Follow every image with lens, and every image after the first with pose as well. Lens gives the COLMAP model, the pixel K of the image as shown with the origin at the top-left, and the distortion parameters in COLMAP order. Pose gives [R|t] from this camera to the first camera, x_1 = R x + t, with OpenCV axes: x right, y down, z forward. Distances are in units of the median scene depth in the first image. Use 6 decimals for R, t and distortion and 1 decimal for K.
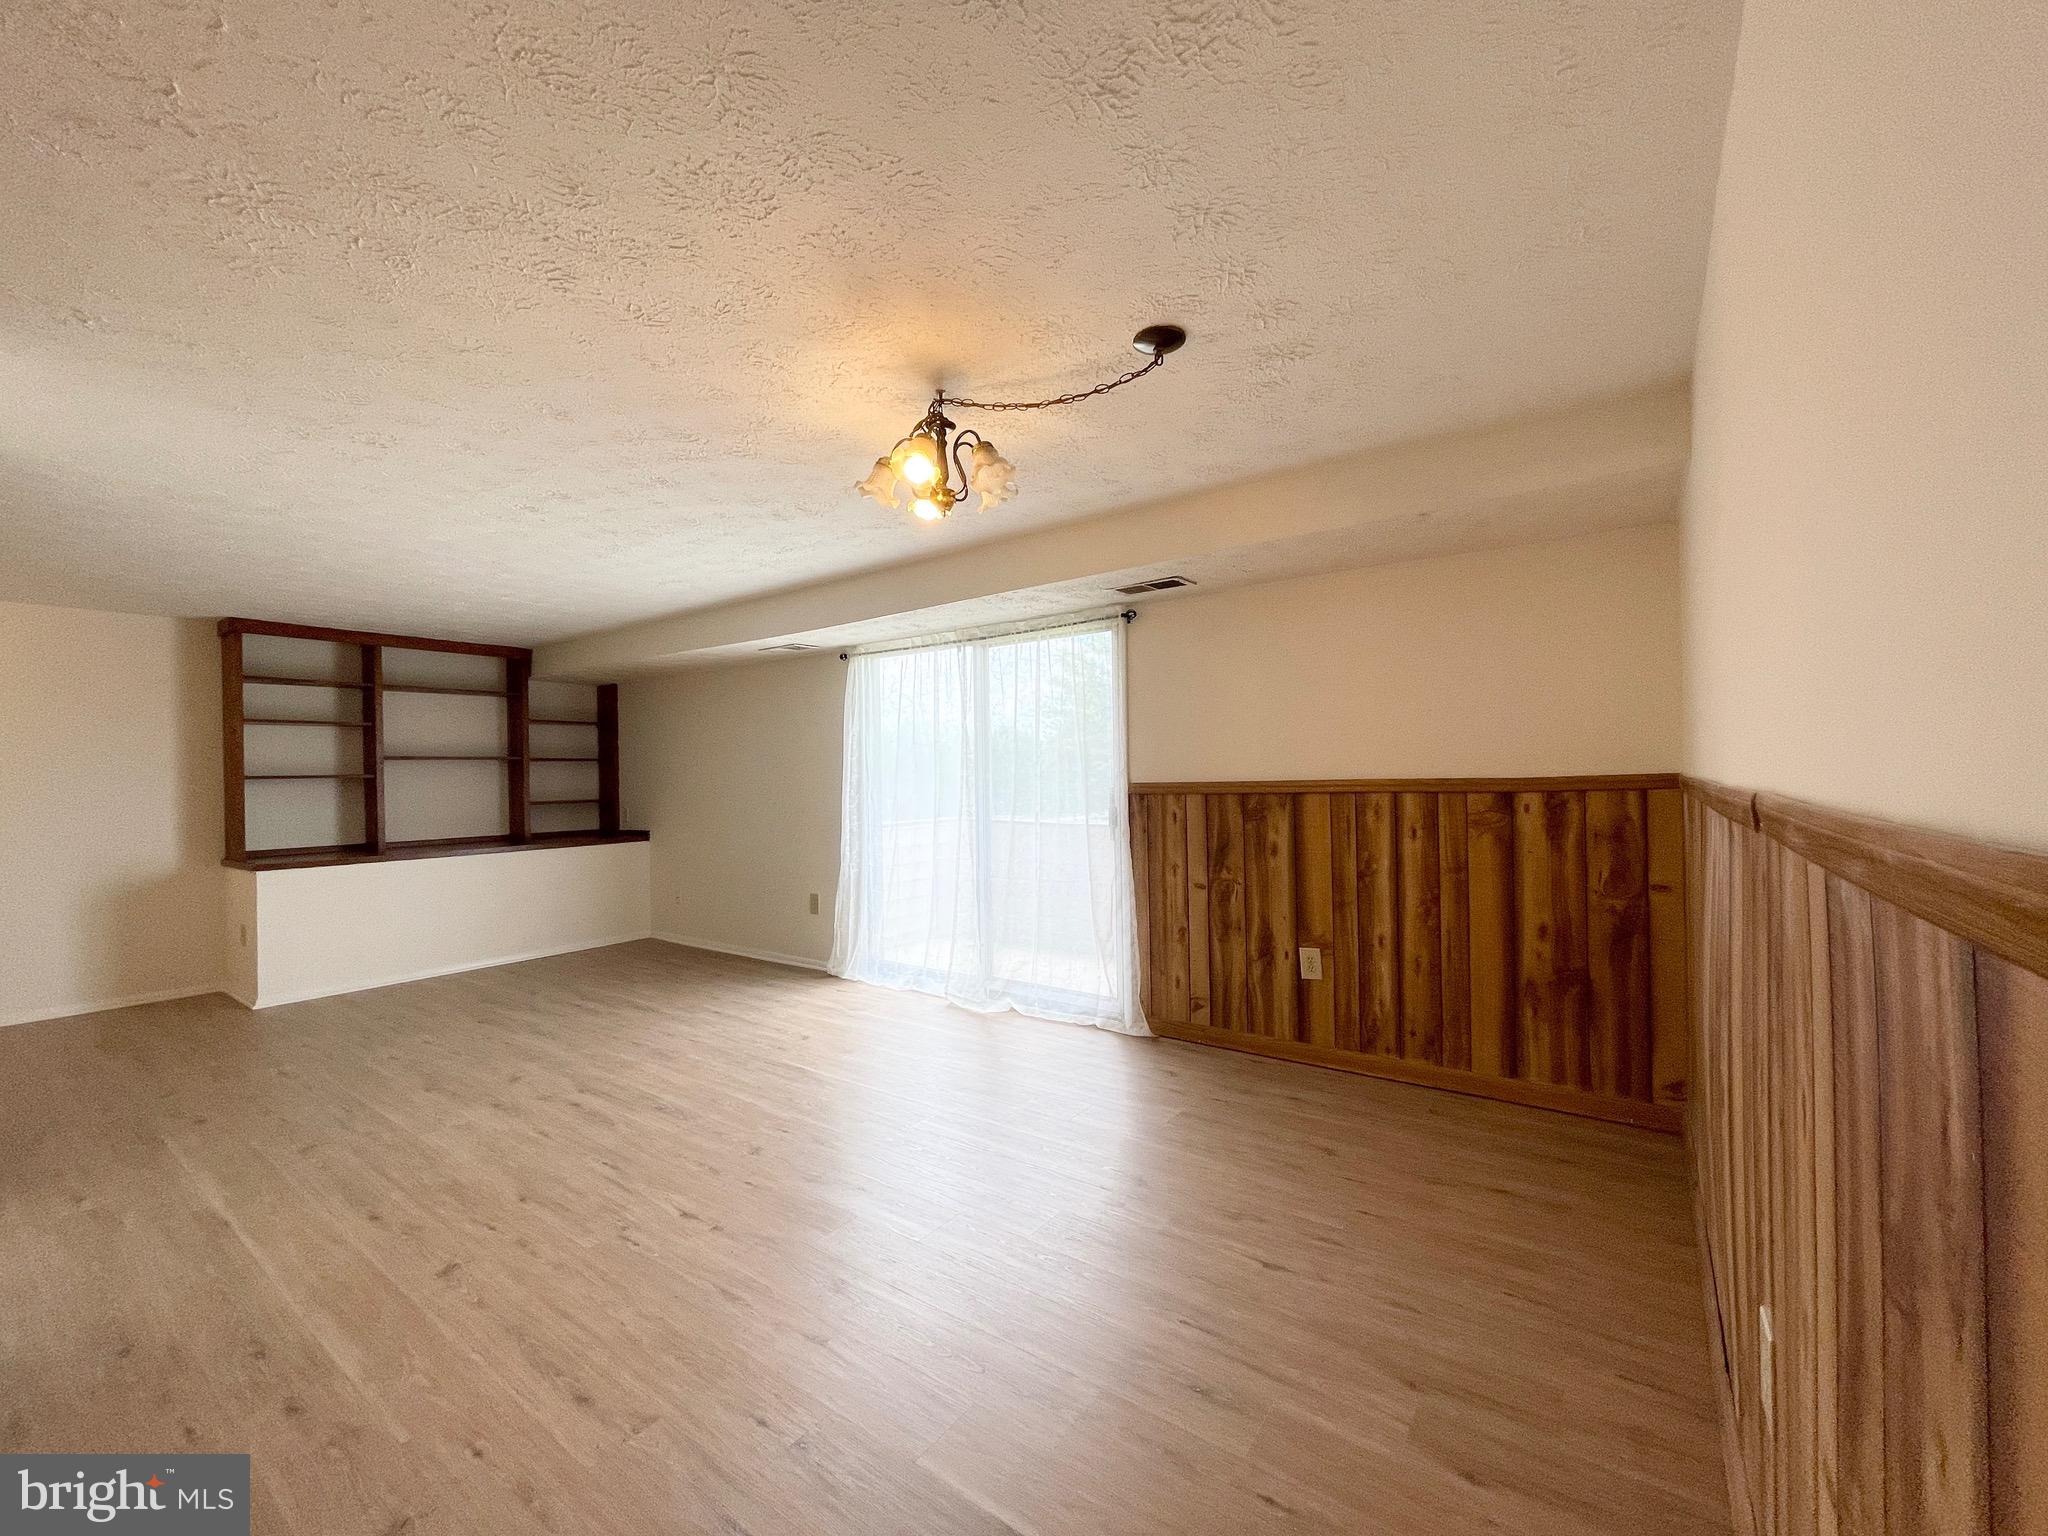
lens RADIAL K [[824.0, 0, 1026.0], [0, 824.0, 771.6], [0, 0, 1]] dist [-0.002095, 0.000210]
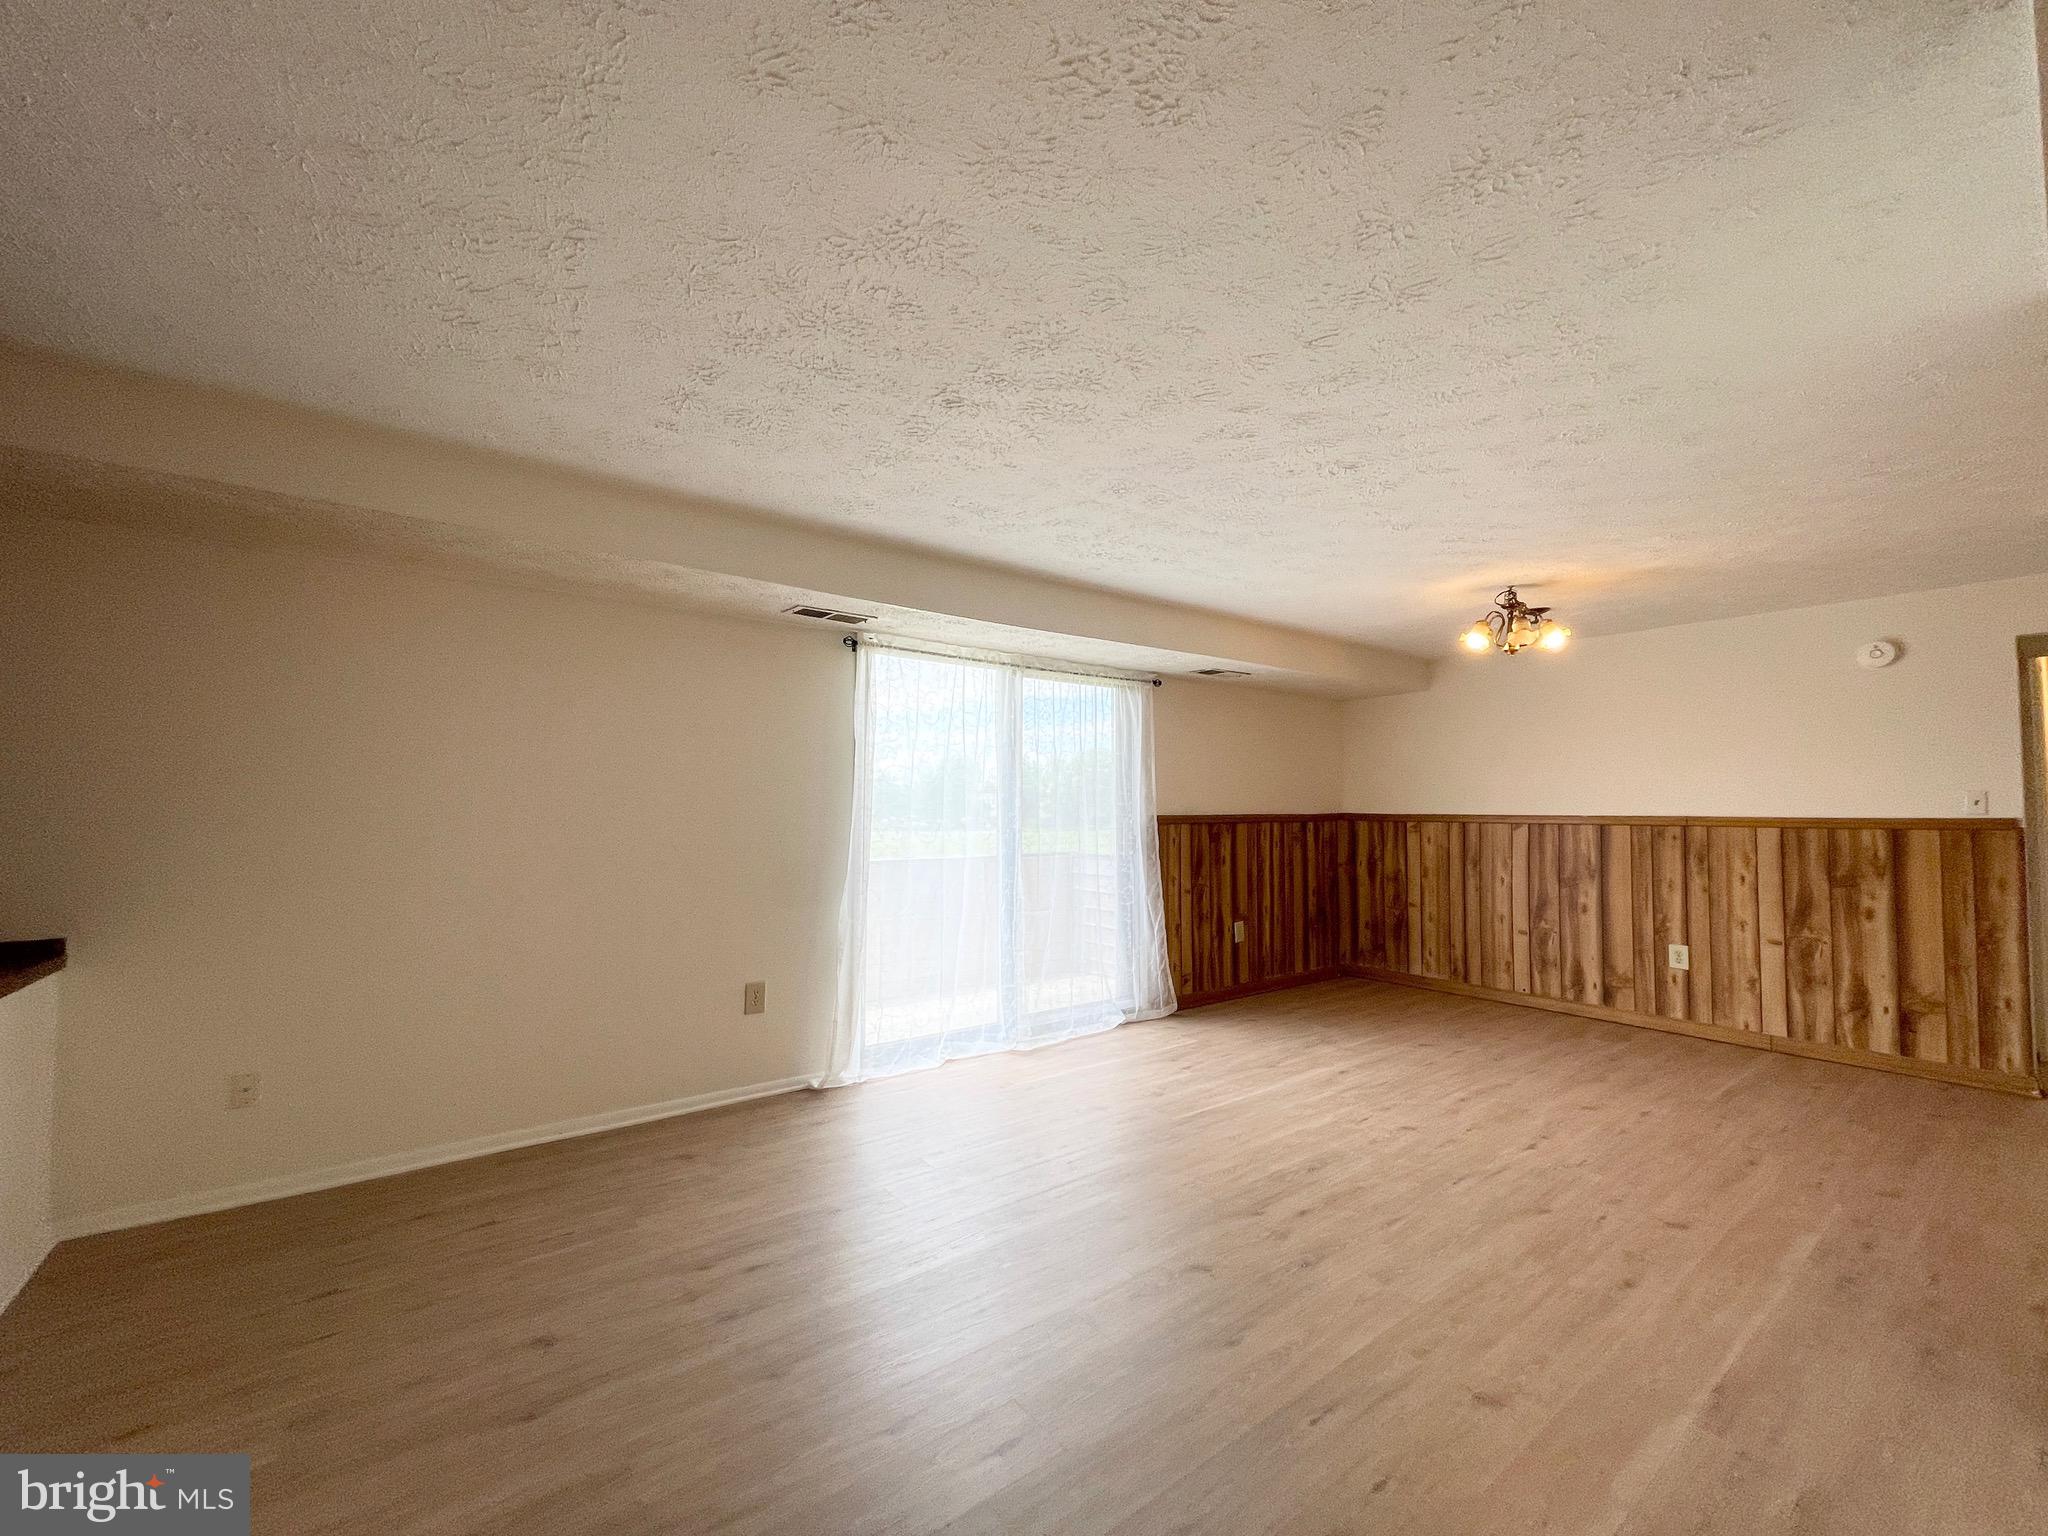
lens RADIAL K [[824.0, 0, 1026.0], [0, 824.0, 771.6], [0, 0, 1]] dist [-0.002095, 0.000210]
pose [[0.289738, 0.061935, 0.955100, -1.631602], [-0.011540, 0.998058, -0.061220, 0.037904], [-0.957036, 0.006716, 0.289890, 1.185870]]
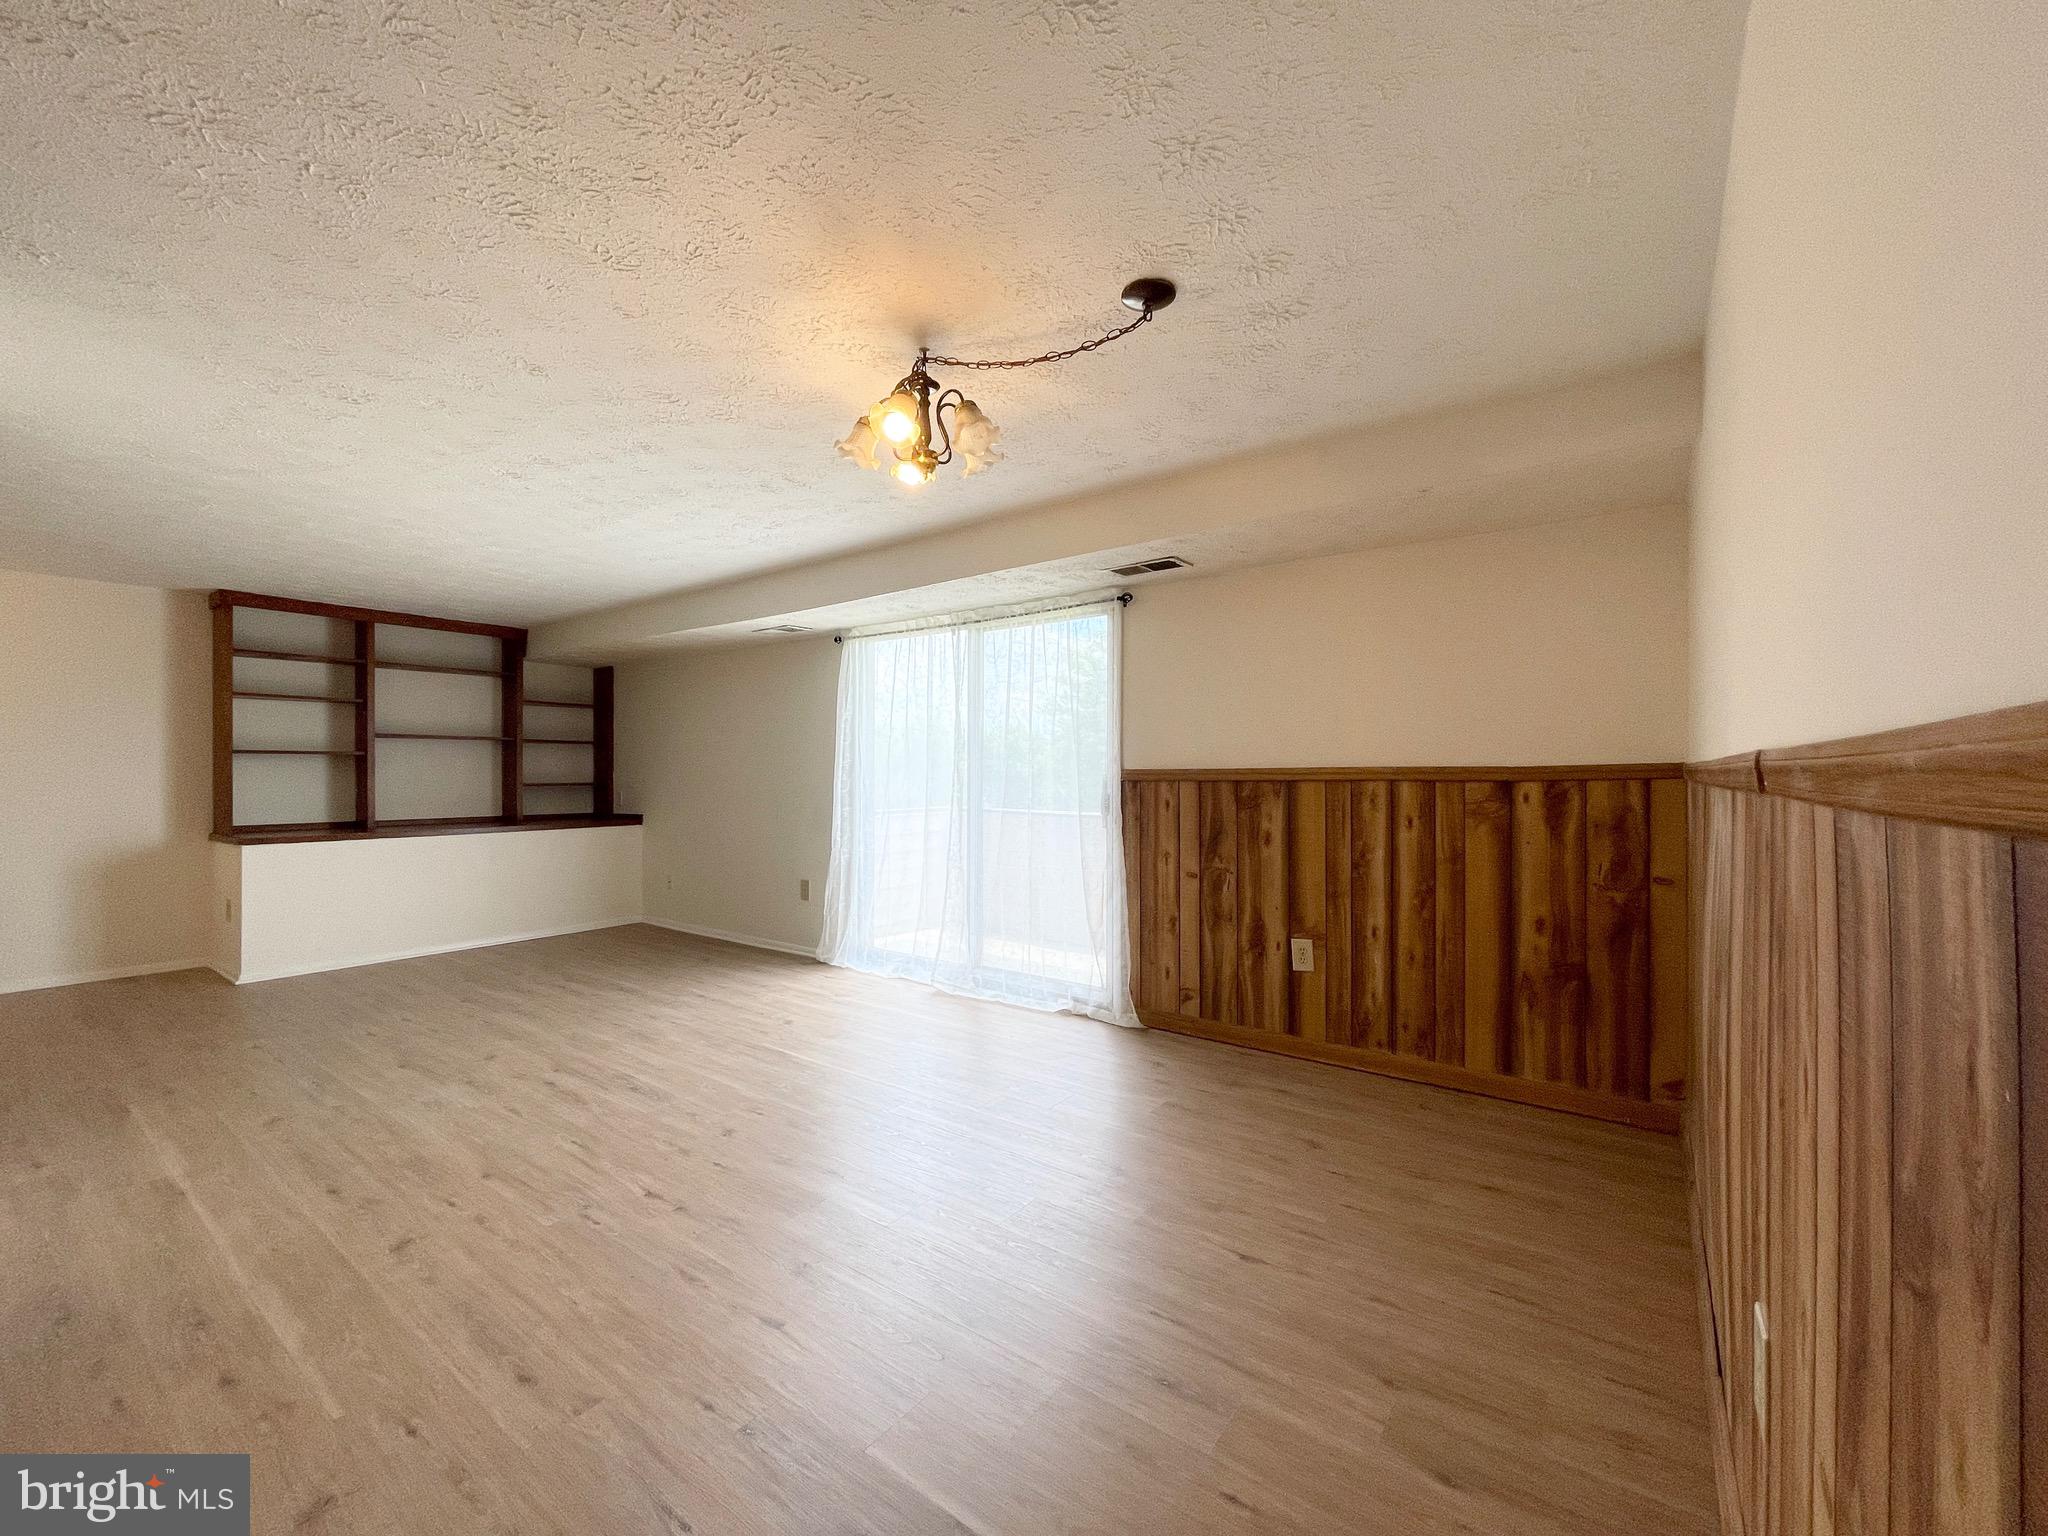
lens RADIAL K [[824.0, 0, 1026.0], [0, 824.0, 771.6], [0, 0, 1]] dist [-0.002095, 0.000210]
pose [[0.999824, 0.017752, -0.005996, 0.024264], [-0.017742, 0.999841, 0.001696, 0.024482], [0.006026, -0.001589, 0.999981, 0.025101]]
